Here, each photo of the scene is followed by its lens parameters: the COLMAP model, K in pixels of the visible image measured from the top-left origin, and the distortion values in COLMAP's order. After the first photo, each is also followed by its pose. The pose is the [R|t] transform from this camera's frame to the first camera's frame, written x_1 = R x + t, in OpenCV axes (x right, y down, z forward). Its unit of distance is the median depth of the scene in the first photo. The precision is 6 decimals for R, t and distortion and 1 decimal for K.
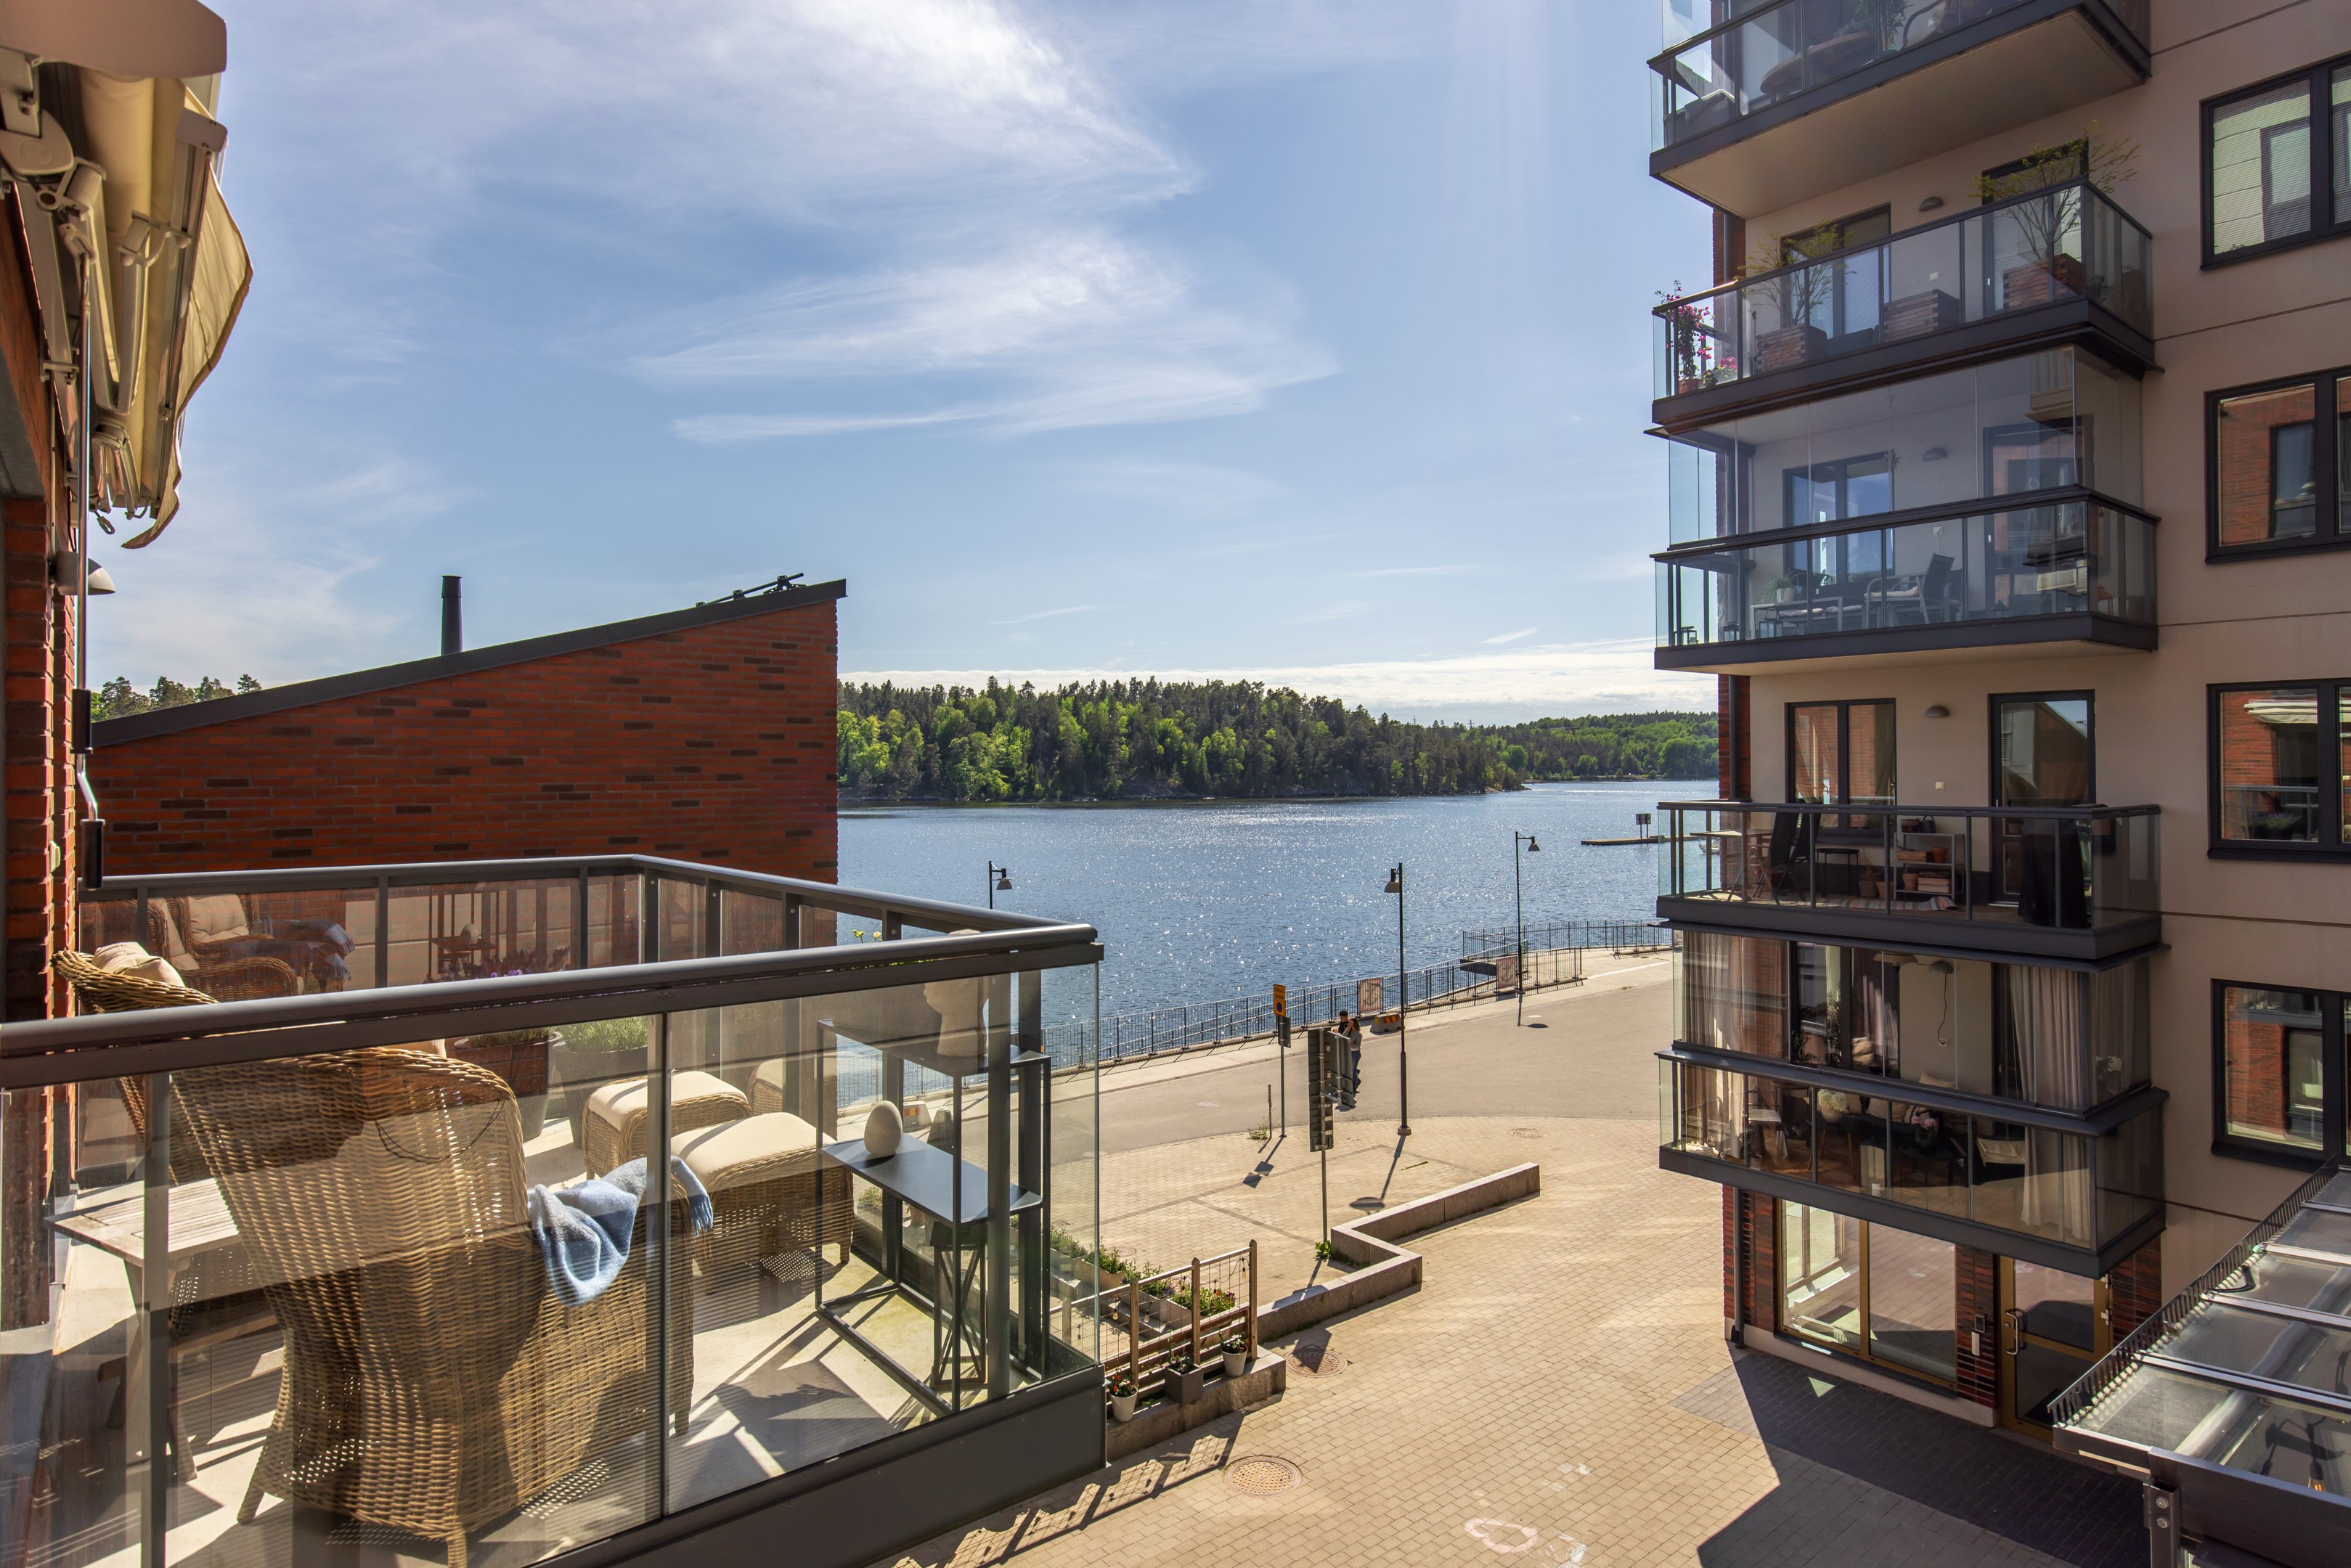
lens RADIAL K [[1297.2, 0, 1169.2], [0, 1297.2, 748.5], [0, 0, 1]] dist [-0.003957, 0.009811]
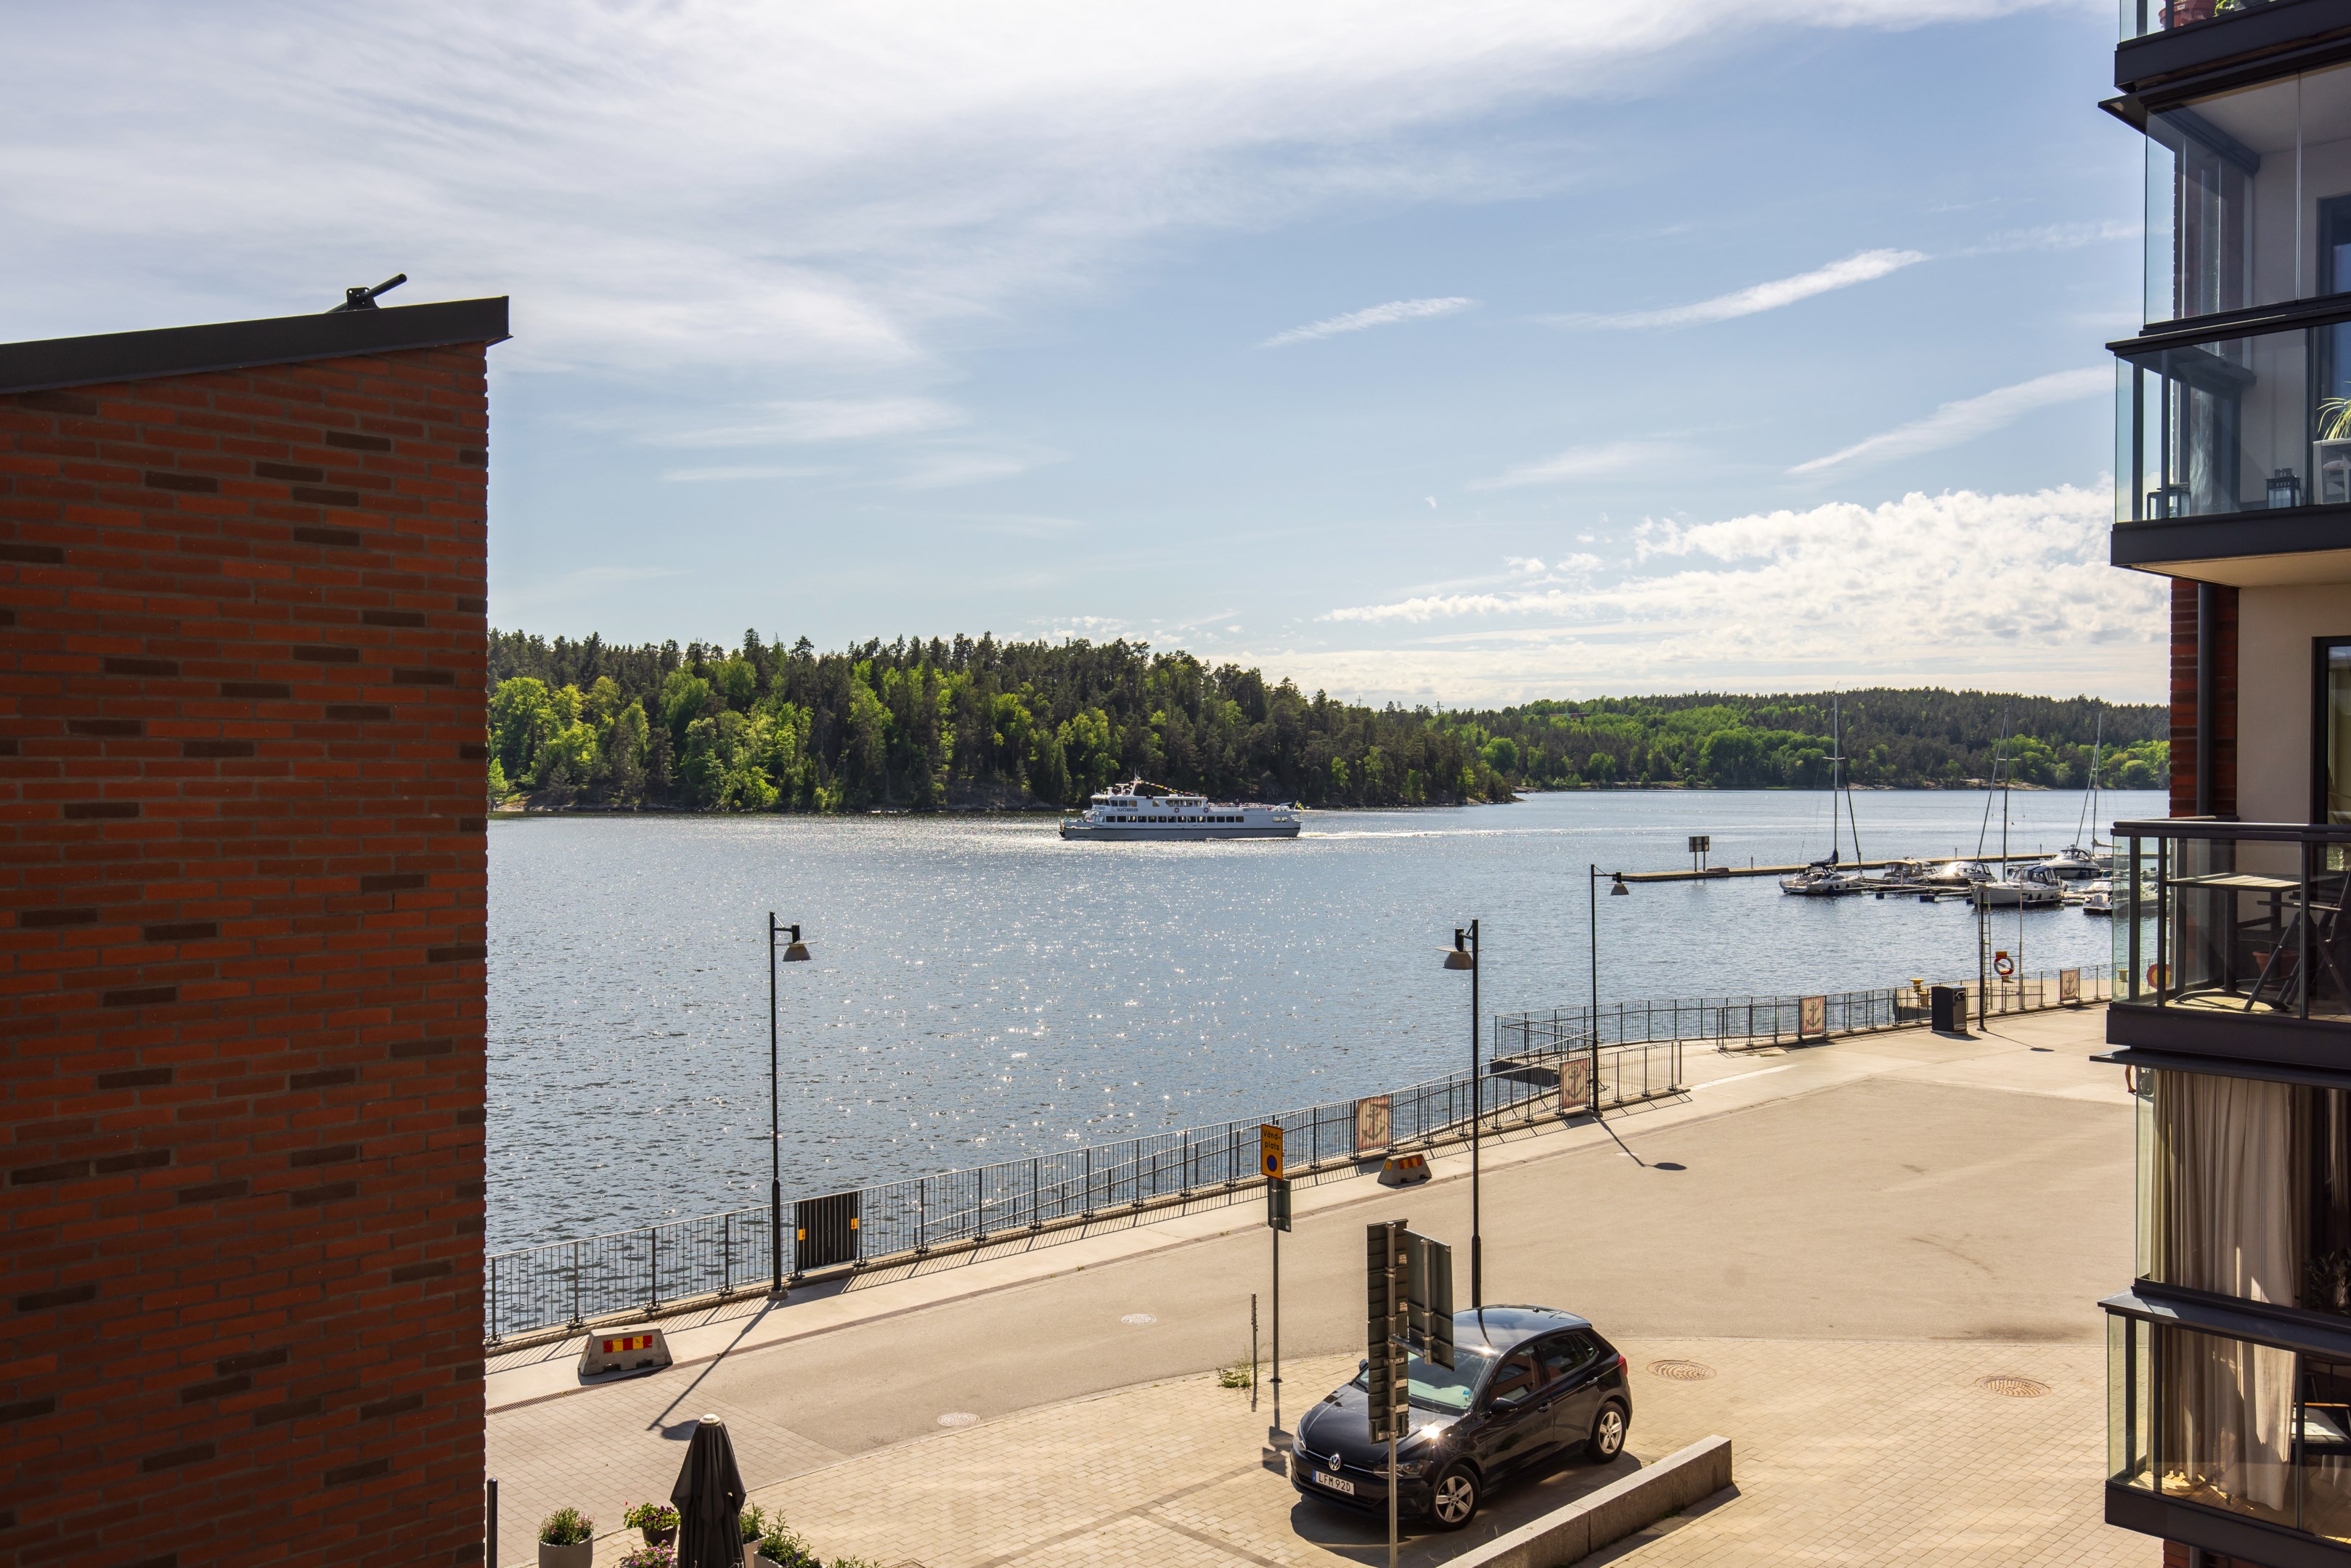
lens RADIAL K [[1908.2, 0, 1171.7], [0, 1908.2, 775.0], [0, 0, 1]] dist [0.027402, -0.015342]
pose [[0.996774, 0.008050, 0.079858, -0.063878], [-0.009625, 0.999766, 0.019350, 0.012192], [-0.079684, -0.020056, 0.996618, 0.278331]]
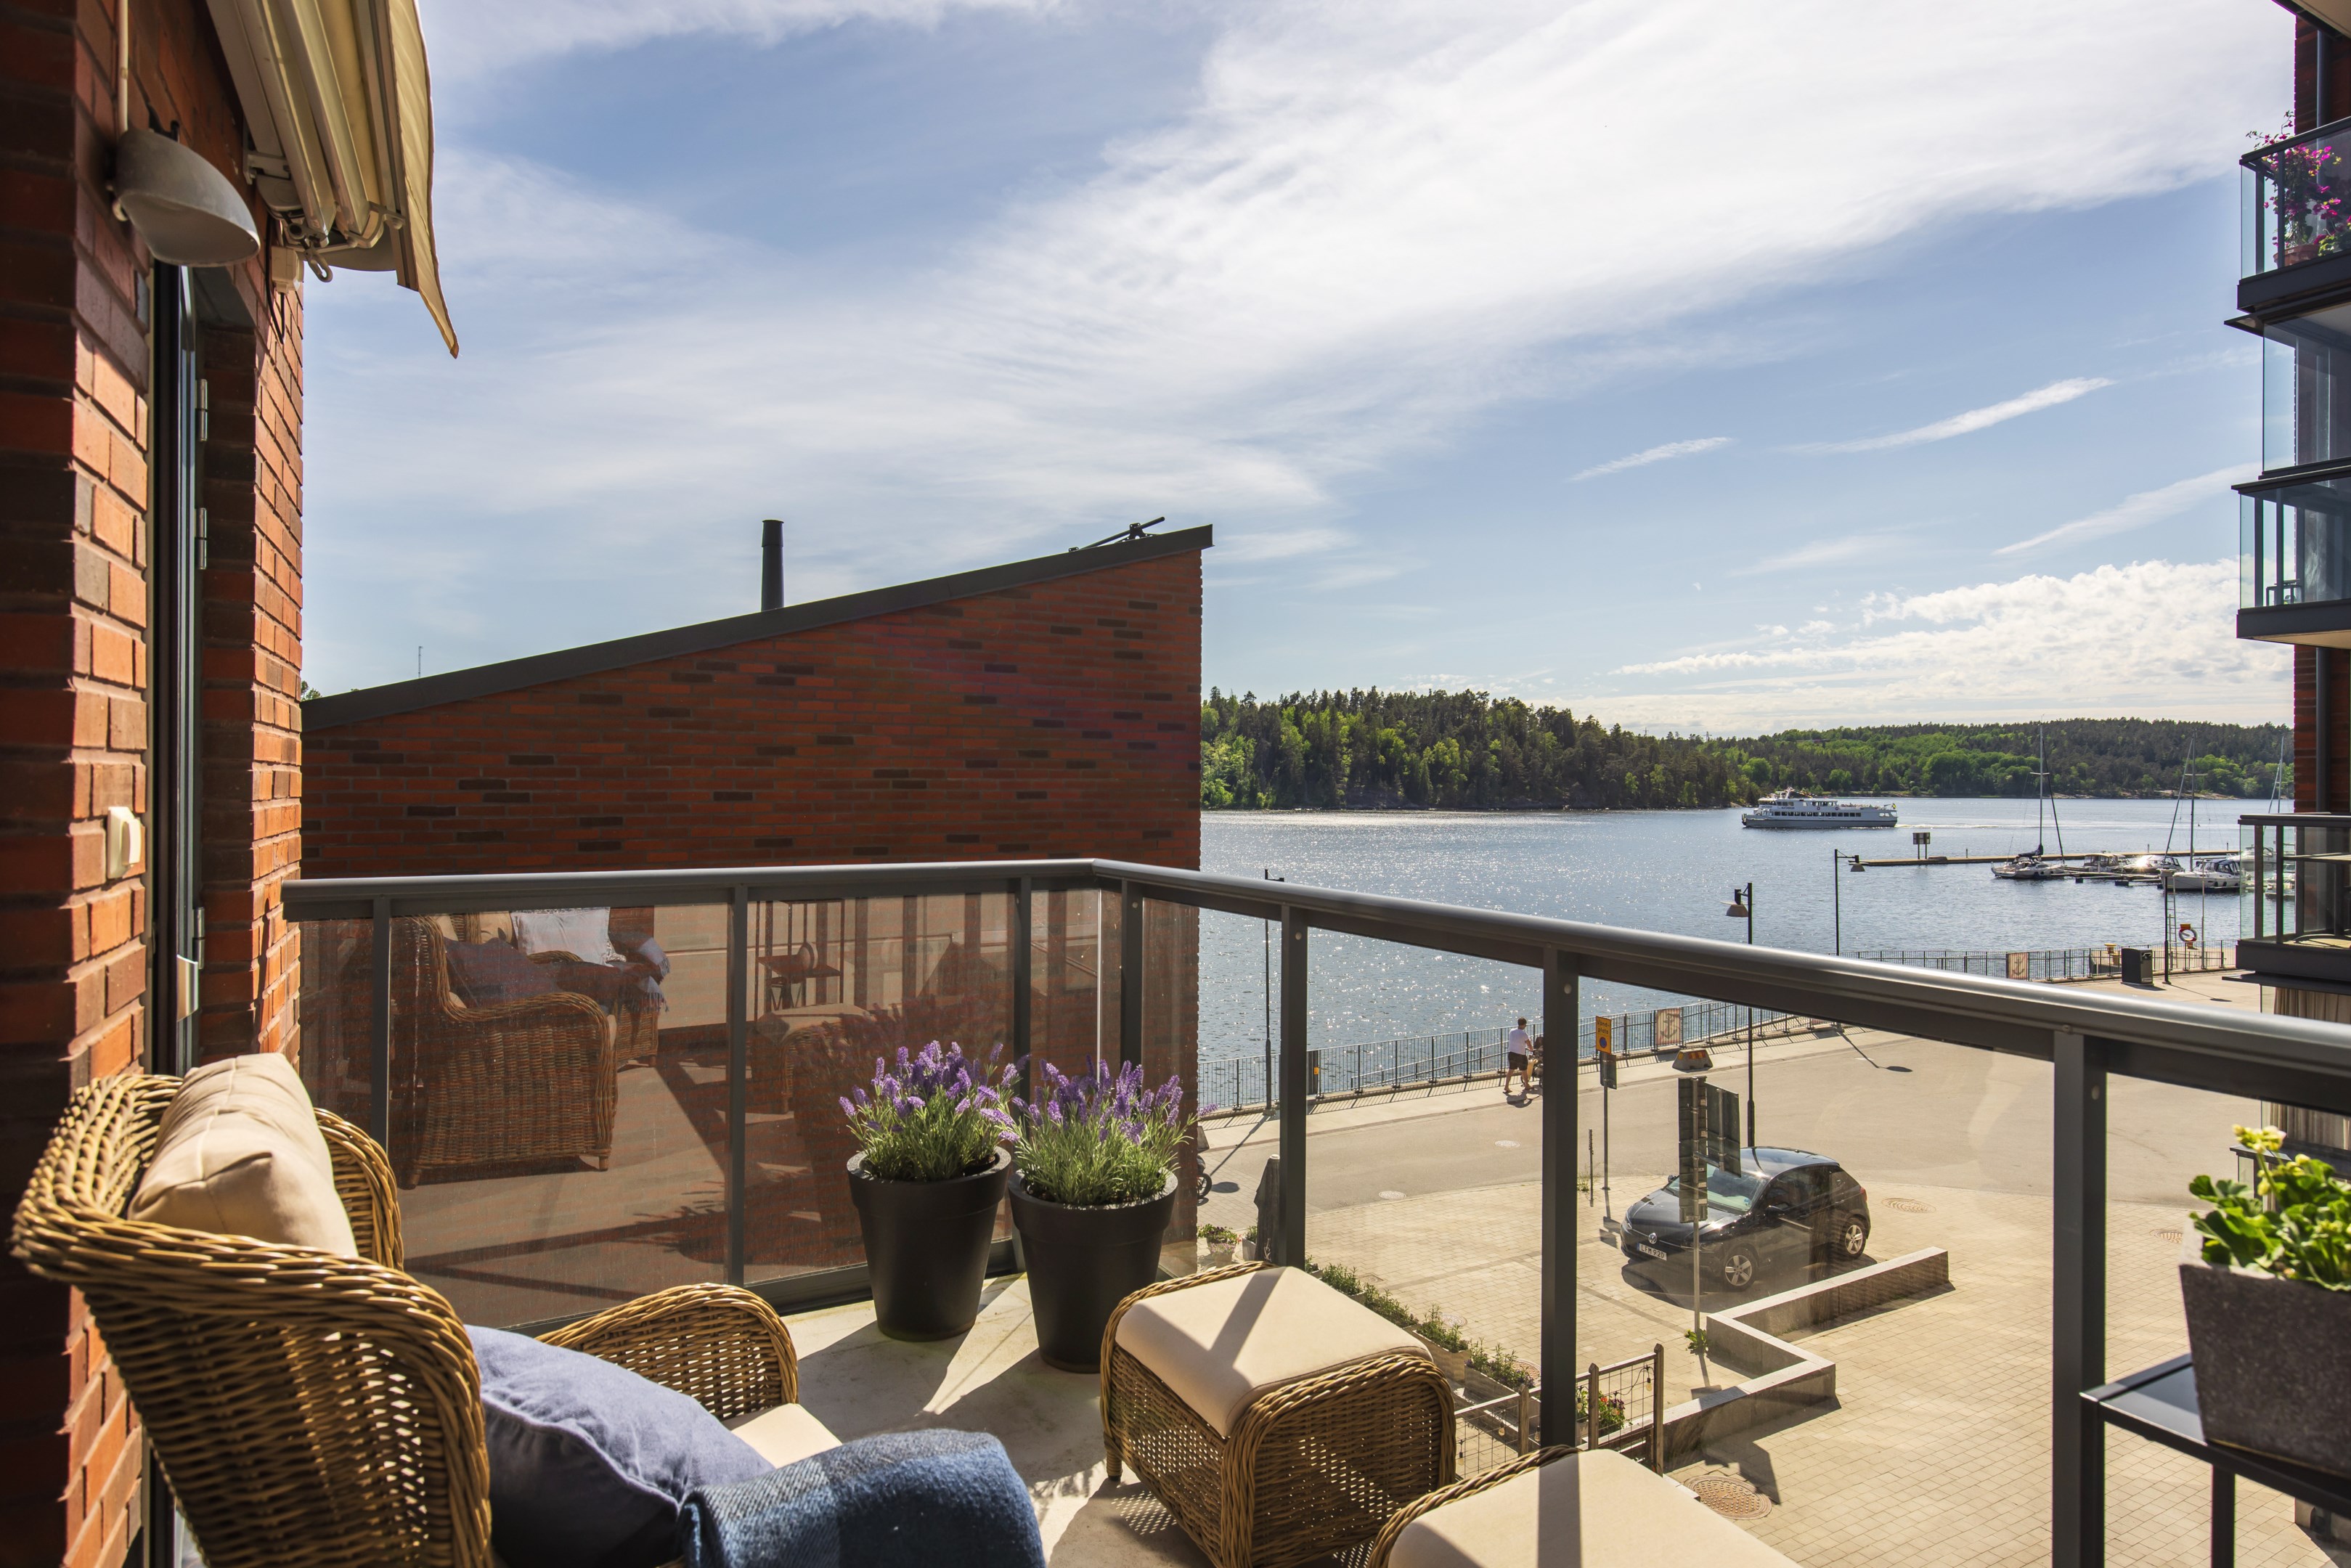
lens RADIAL K [[1297.2, 0, 1162.1], [0, 1297.2, 761.4], [0, 0, 1]] dist [-0.003957, 0.009811]
pose [[0.983982, 0.007987, -0.178087, -0.109926], [-0.007375, 0.999964, 0.004100, 0.012691], [0.178114, -0.002721, 0.984006, 0.155865]]
